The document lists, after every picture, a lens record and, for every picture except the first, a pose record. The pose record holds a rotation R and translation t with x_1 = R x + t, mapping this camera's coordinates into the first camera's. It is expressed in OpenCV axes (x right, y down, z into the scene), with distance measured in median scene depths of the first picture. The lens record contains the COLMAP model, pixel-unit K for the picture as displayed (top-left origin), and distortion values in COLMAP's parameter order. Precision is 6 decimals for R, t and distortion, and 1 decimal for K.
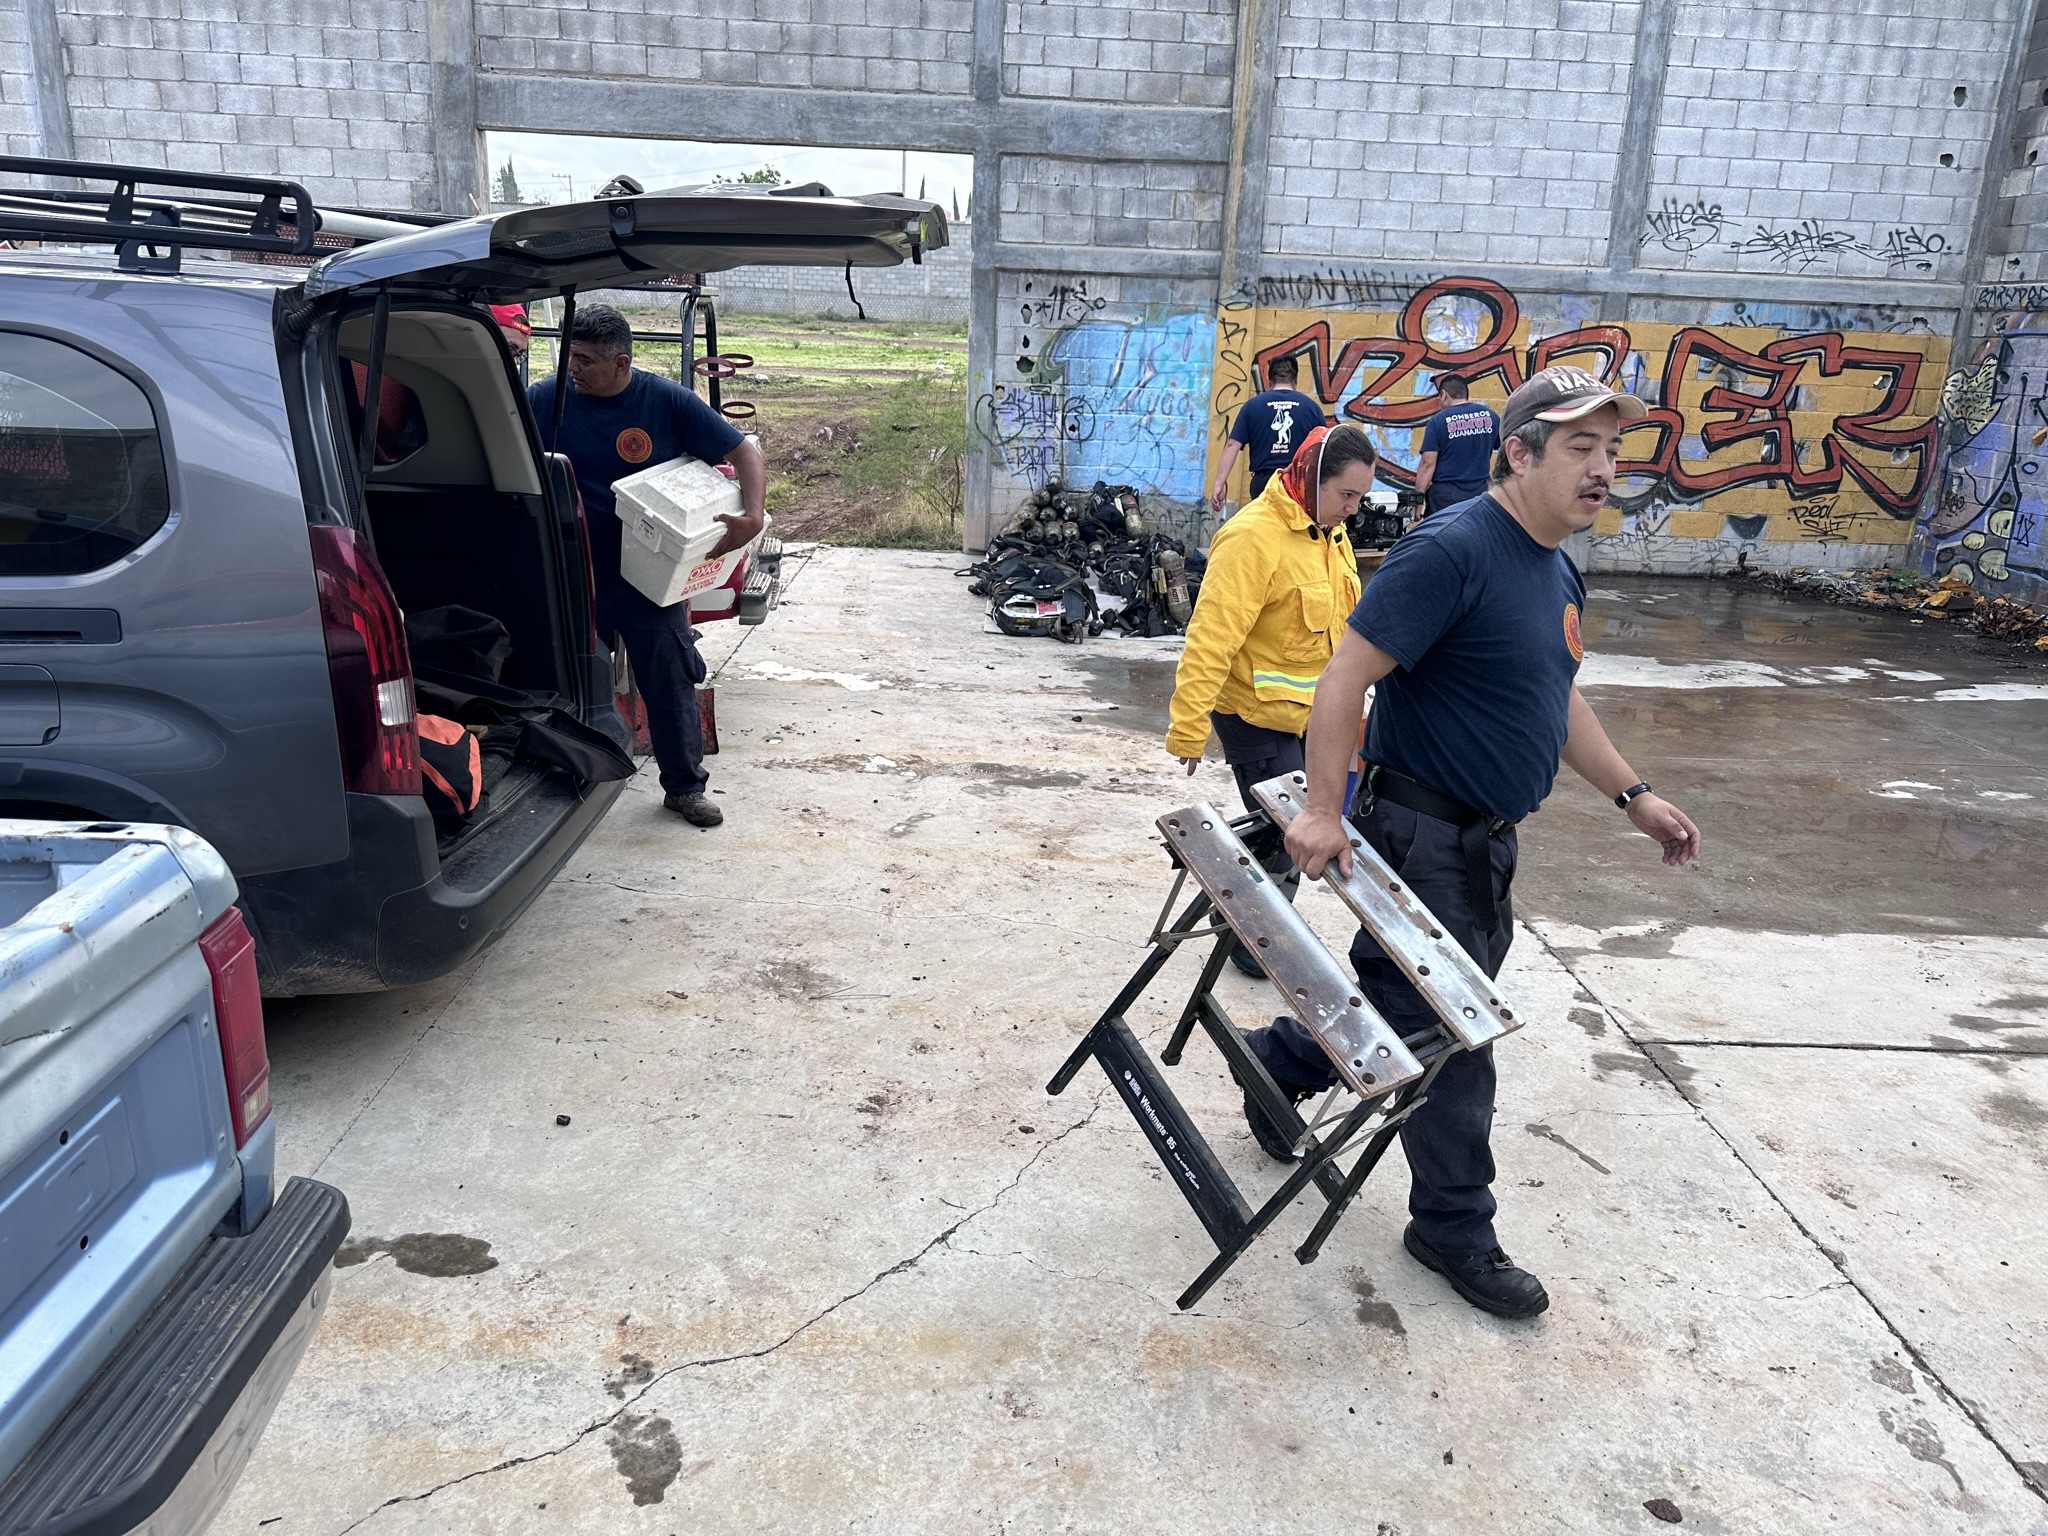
lens RADIAL K [[1450.4, 0, 1029.4], [0, 1450.4, 759.9], [0, 0, 1]] dist [0.019123, -0.022020]
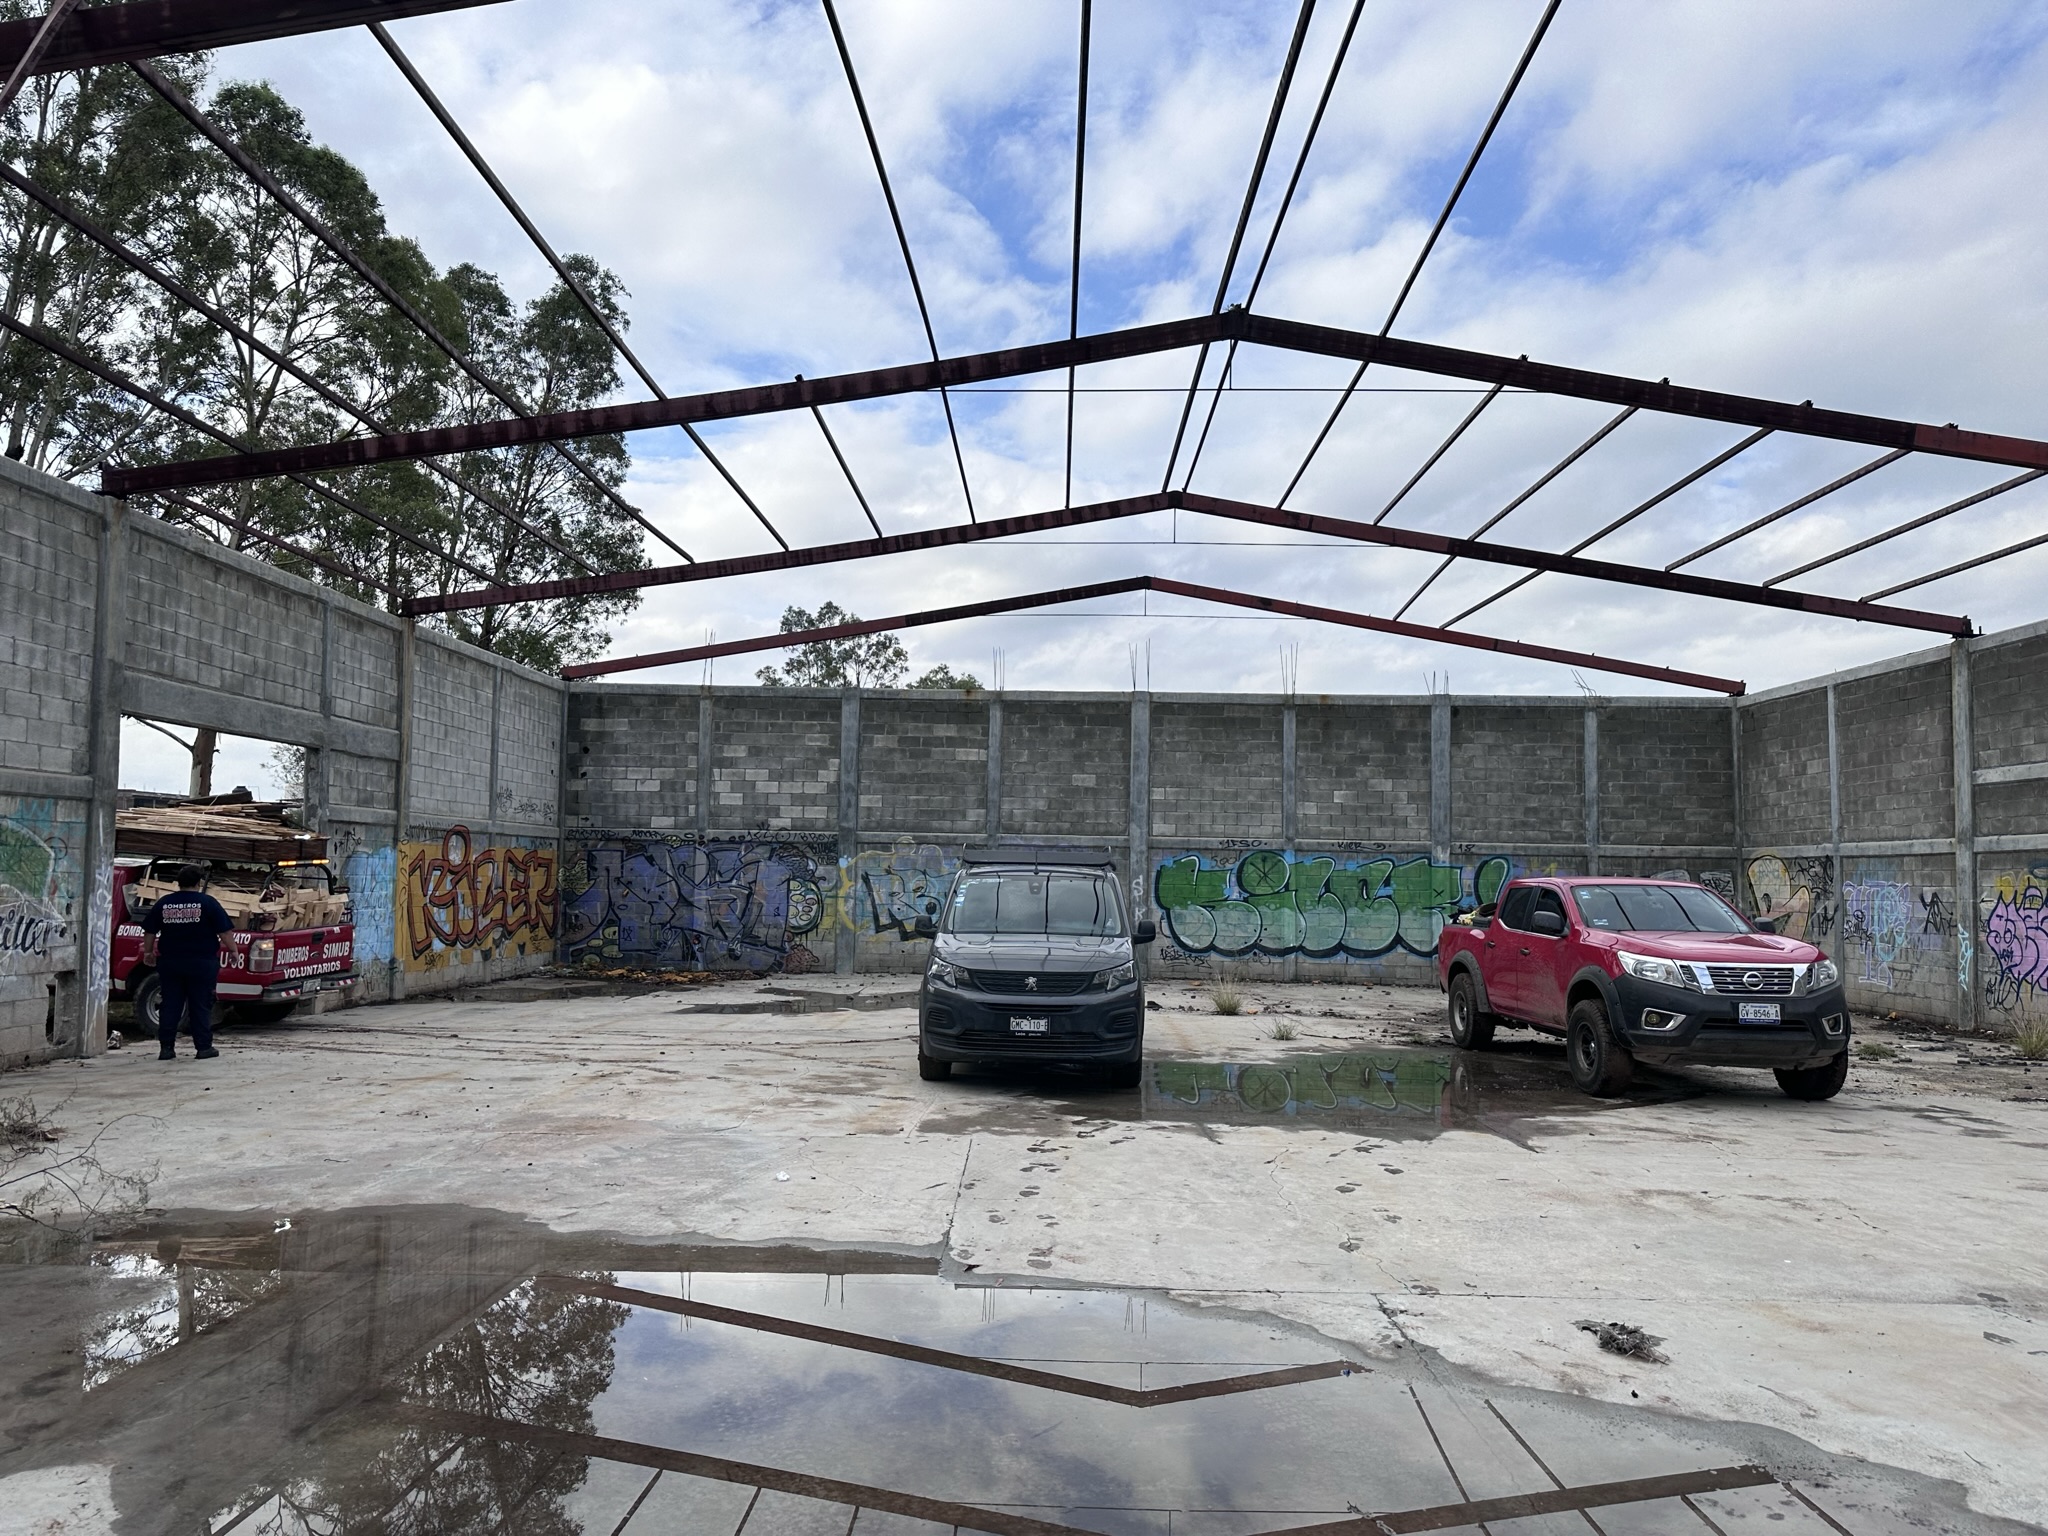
lens RADIAL K [[1414.3, 0, 1019.6], [0, 1414.3, 795.1], [0, 0, 1]] dist [0.071720, -0.092849]
pose [[0.058108, 0.018571, 0.998138, -1.734084], [0.273211, 0.961360, -0.033792, -0.145339], [-0.960197, 0.274666, 0.050789, 0.288358]]
